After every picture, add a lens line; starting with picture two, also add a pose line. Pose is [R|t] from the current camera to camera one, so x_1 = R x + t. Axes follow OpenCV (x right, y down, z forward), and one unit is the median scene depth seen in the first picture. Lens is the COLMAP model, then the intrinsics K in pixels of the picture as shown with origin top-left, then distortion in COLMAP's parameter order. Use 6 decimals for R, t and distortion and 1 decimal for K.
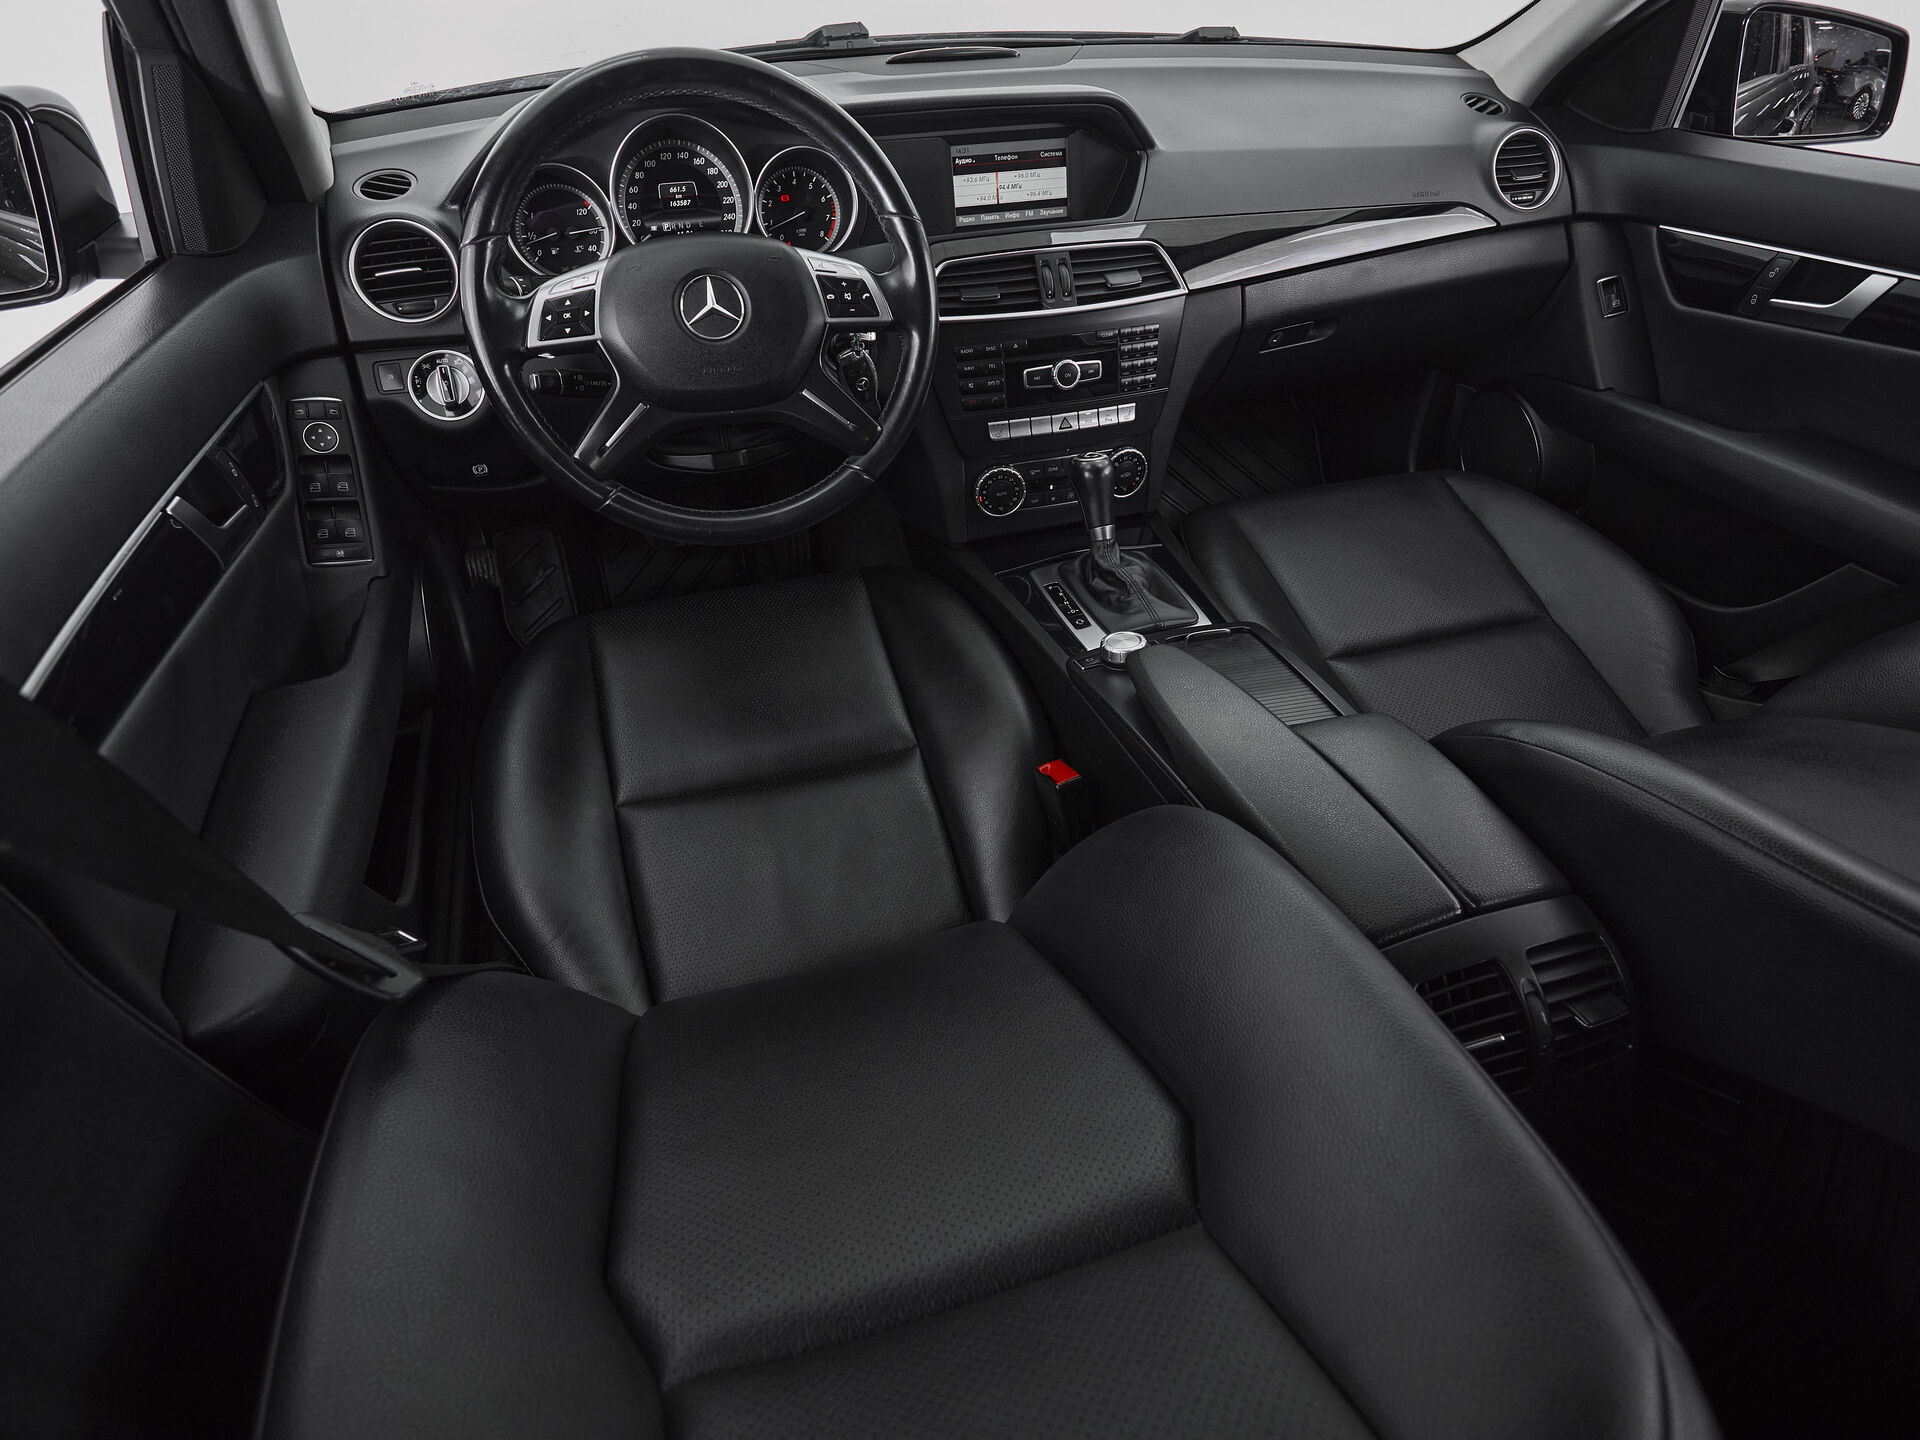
lens RADIAL K [[1052.4, 0, 954.8], [0, 1052.4, 720.6], [0, 0, 1]] dist [-0.000797, -0.001950]
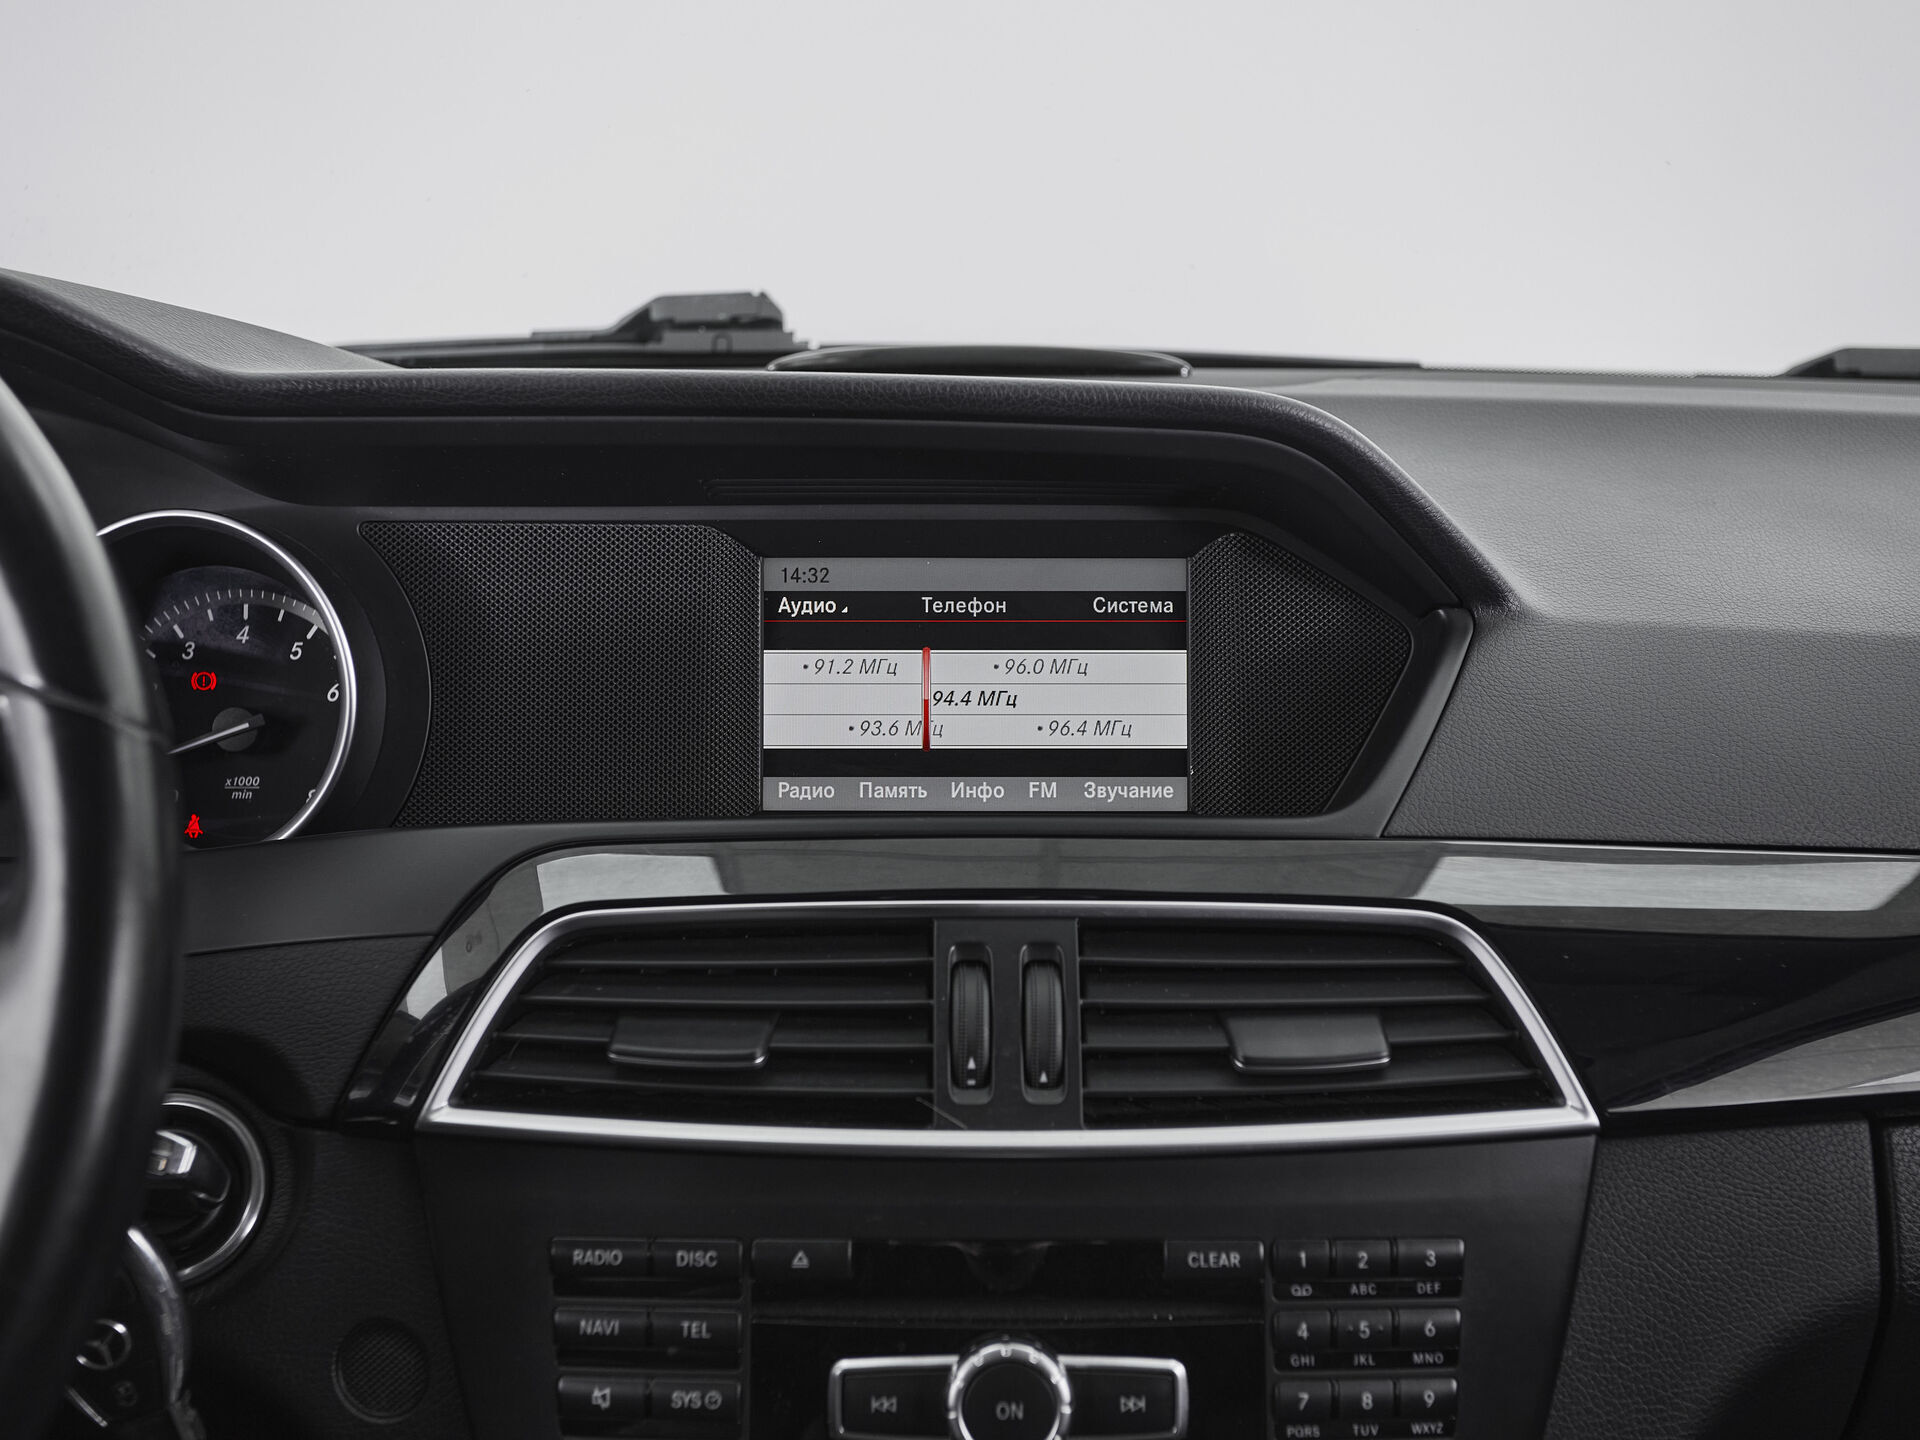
lens RADIAL K [[2333.8, 0, 947.2], [0, 2333.8, 719.4], [0, 0, 1]] dist [0.033855, 0.000000]
pose [[0.956995, 0.060357, -0.283756, 0.227382], [-0.191094, 0.867086, -0.460049, -0.218157], [0.218274, 0.494488, 0.841331, 0.485014]]
